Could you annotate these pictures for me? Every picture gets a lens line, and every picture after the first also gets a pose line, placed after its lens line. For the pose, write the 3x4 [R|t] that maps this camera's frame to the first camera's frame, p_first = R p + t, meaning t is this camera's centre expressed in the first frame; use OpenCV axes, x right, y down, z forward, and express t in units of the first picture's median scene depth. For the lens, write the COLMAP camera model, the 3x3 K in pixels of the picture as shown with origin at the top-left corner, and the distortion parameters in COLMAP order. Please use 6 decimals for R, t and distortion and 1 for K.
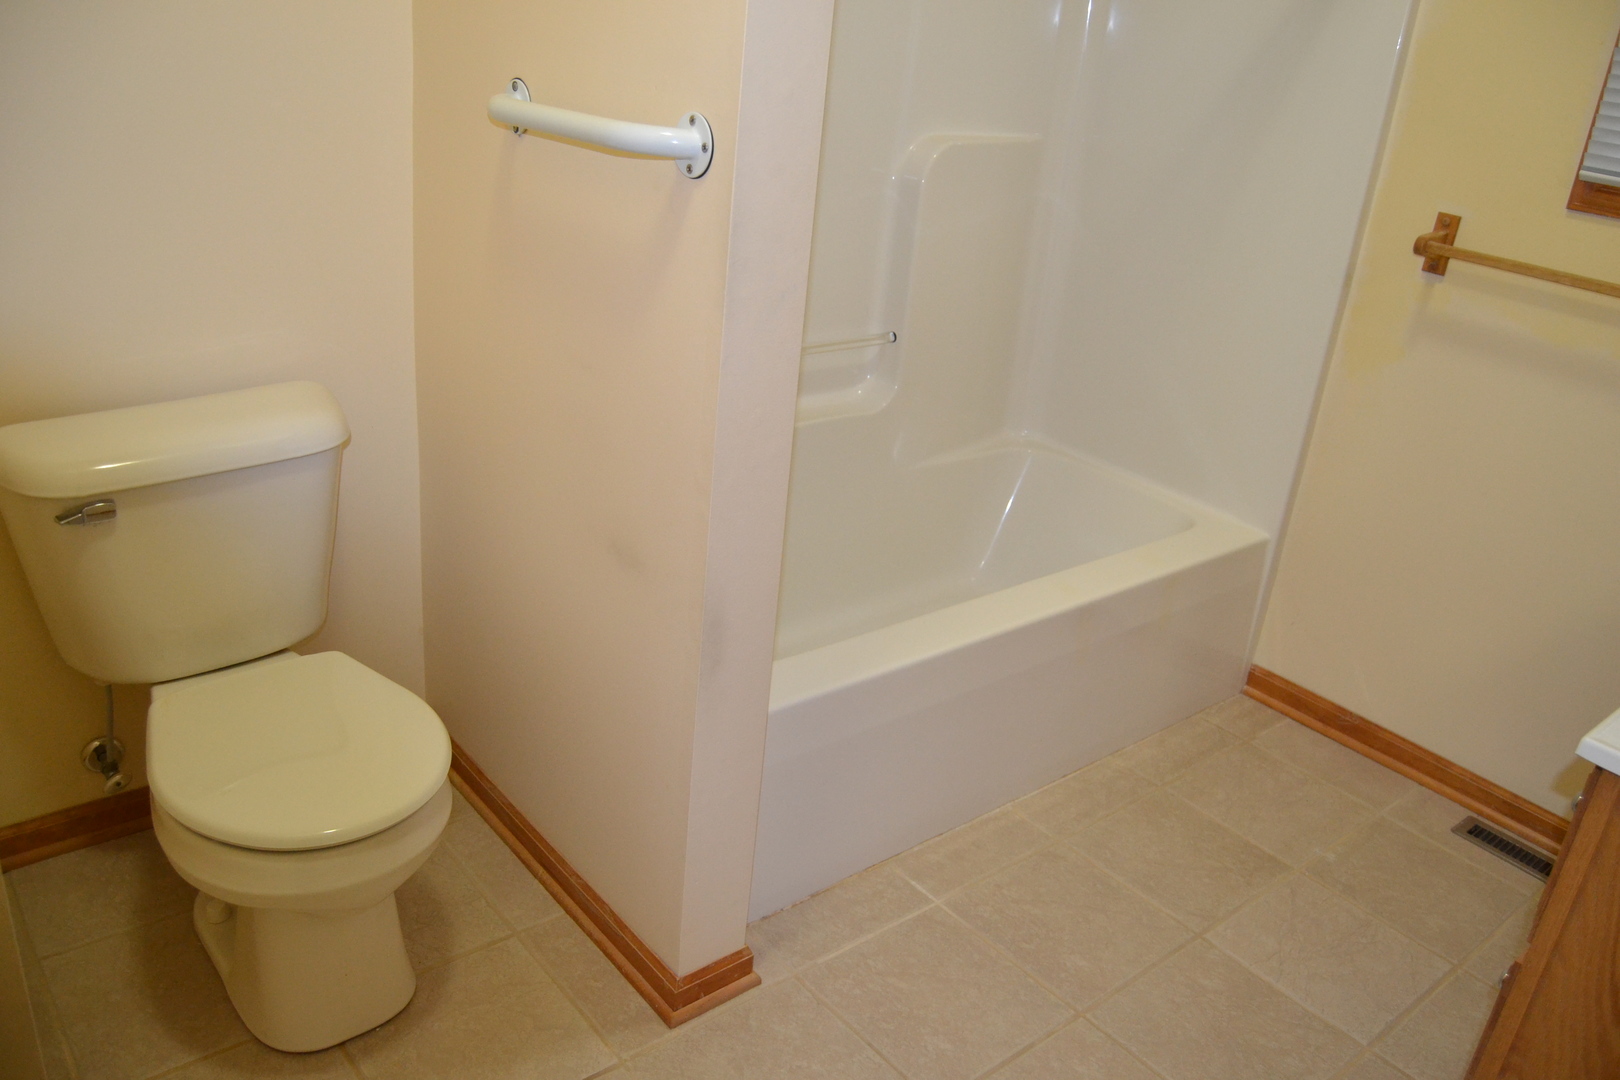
lens RADIAL K [[1280.4, 0, 805.1], [0, 1280.4, 536.6], [0, 0, 1]] dist [-0.083400, 0.017147]
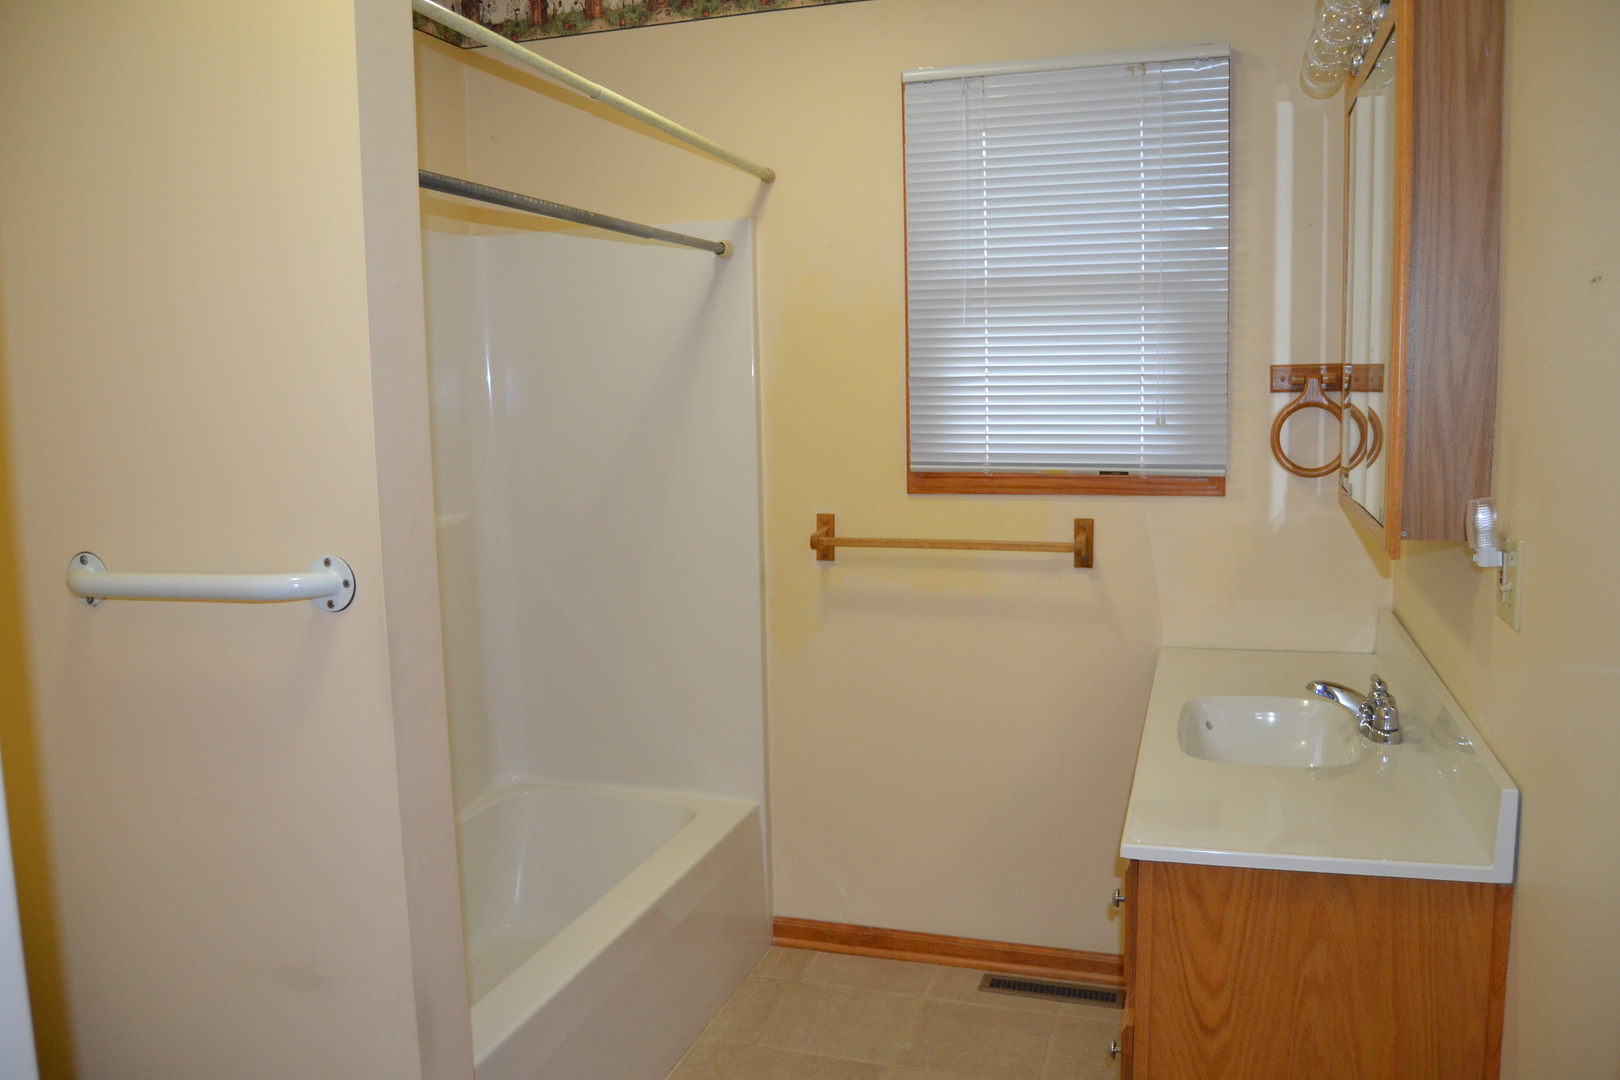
lens RADIAL K [[1280.4, 0, 805.1], [0, 1280.4, 536.6], [0, 0, 1]] dist [-0.083400, 0.017147]
pose [[0.838486, -0.176263, 0.515629, -0.178395], [0.304216, 0.936470, -0.174573, -0.013105], [-0.452100, 0.303240, 0.838839, -0.085184]]
